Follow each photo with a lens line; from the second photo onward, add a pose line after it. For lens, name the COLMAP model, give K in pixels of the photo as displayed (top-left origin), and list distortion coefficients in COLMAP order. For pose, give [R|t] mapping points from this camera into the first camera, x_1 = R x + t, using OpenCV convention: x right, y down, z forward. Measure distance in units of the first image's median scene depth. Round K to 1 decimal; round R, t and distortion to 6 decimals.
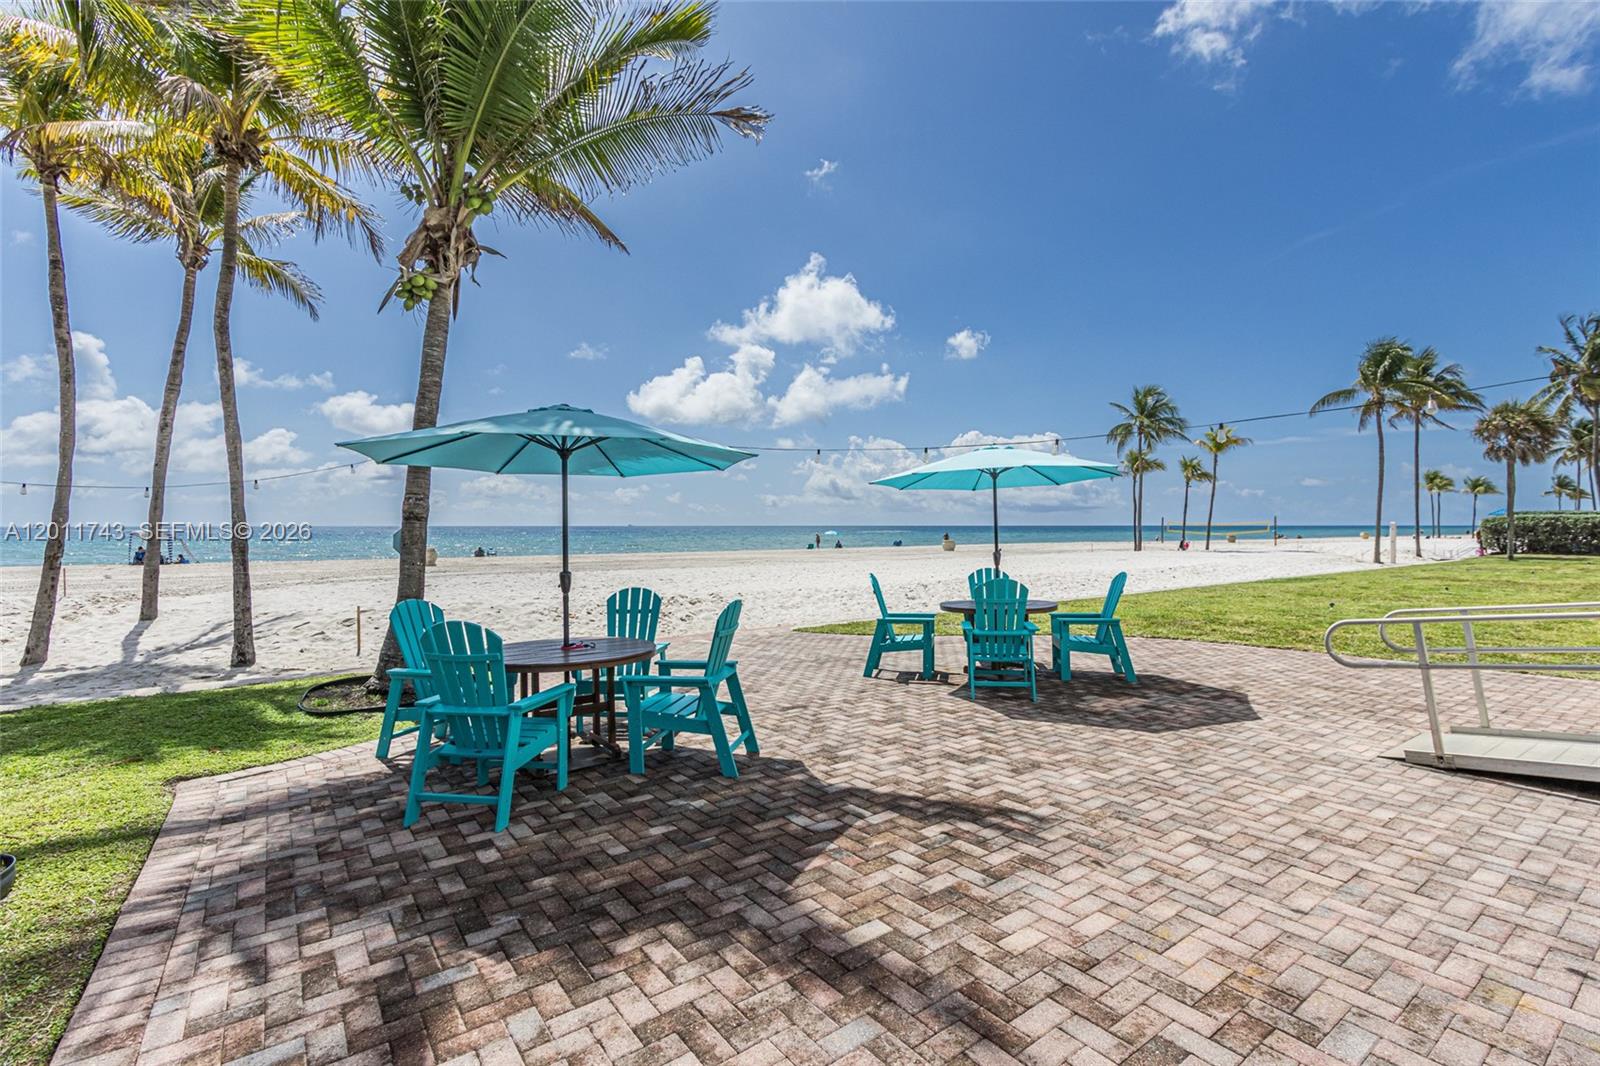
lens RADIAL K [[738.2, 0, 801.8], [0, 738.2, 537.8], [0, 0, 1]] dist [0.010865, 0.000858]
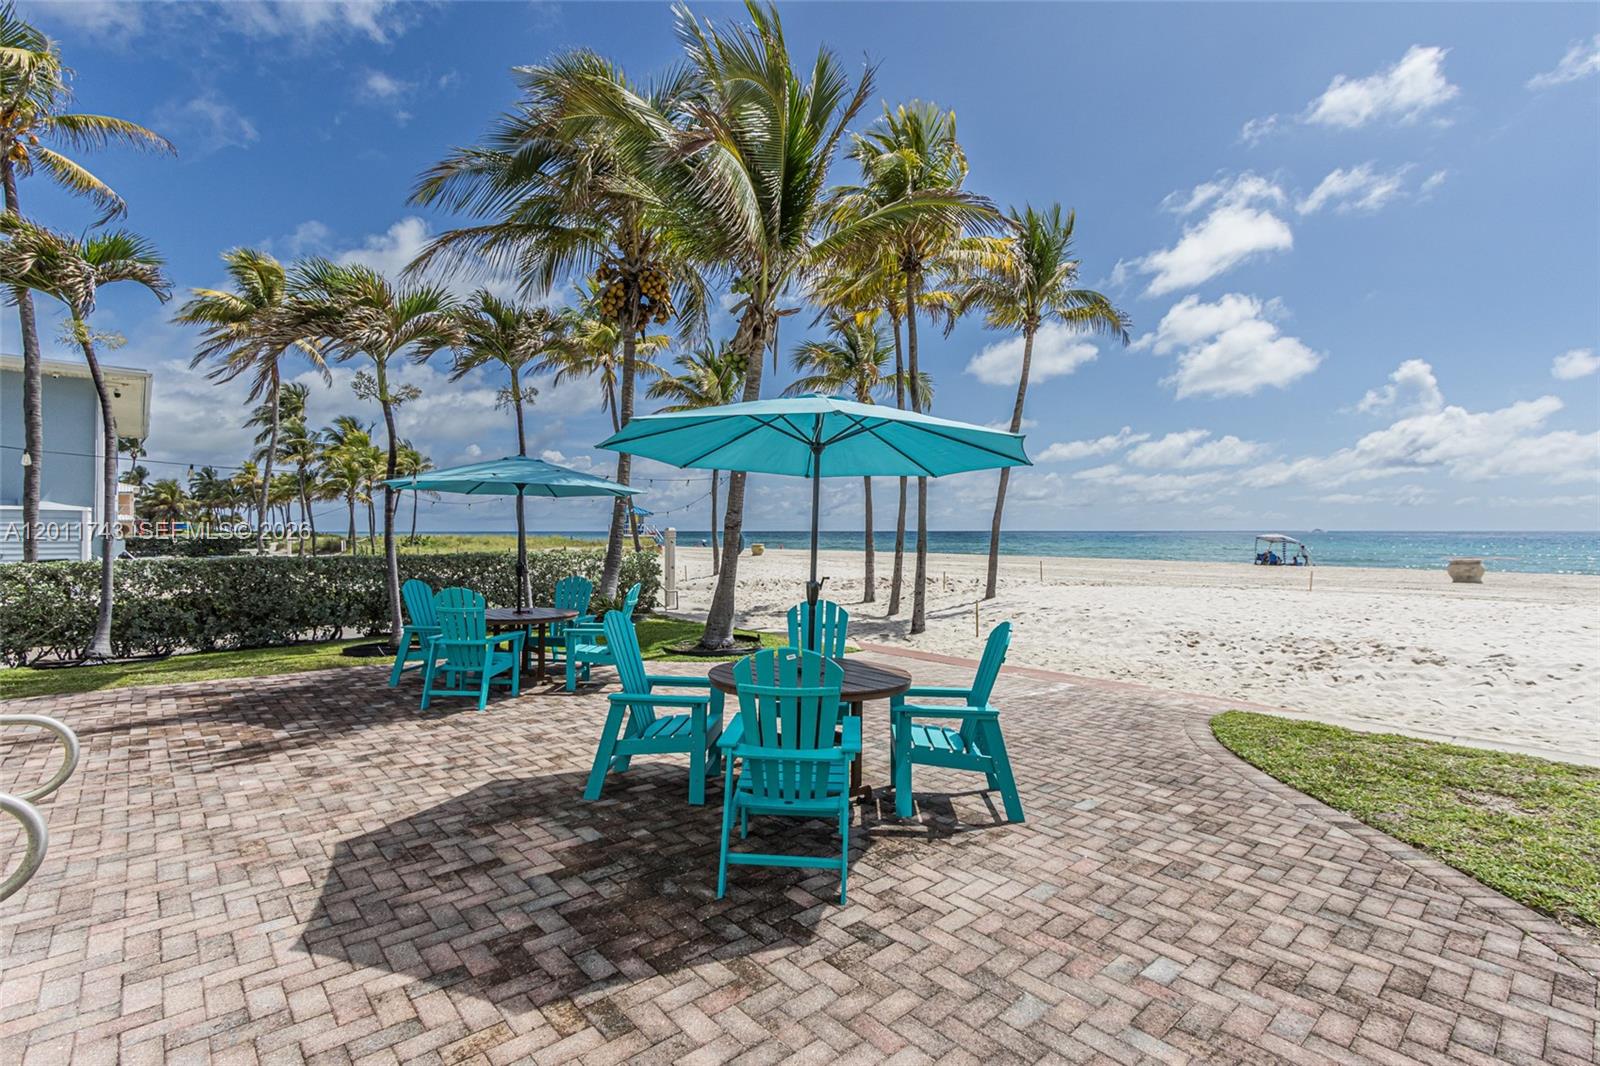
lens RADIAL K [[738.2, 0, 802.5], [0, 738.2, 534.0], [0, 0, 1]] dist [0.010865, 0.000858]
pose [[0.086675, 0.010139, -0.996185, 1.165144], [-0.003349, 0.999946, 0.009886, -0.029310], [0.996231, 0.002479, 0.086704, 1.330380]]
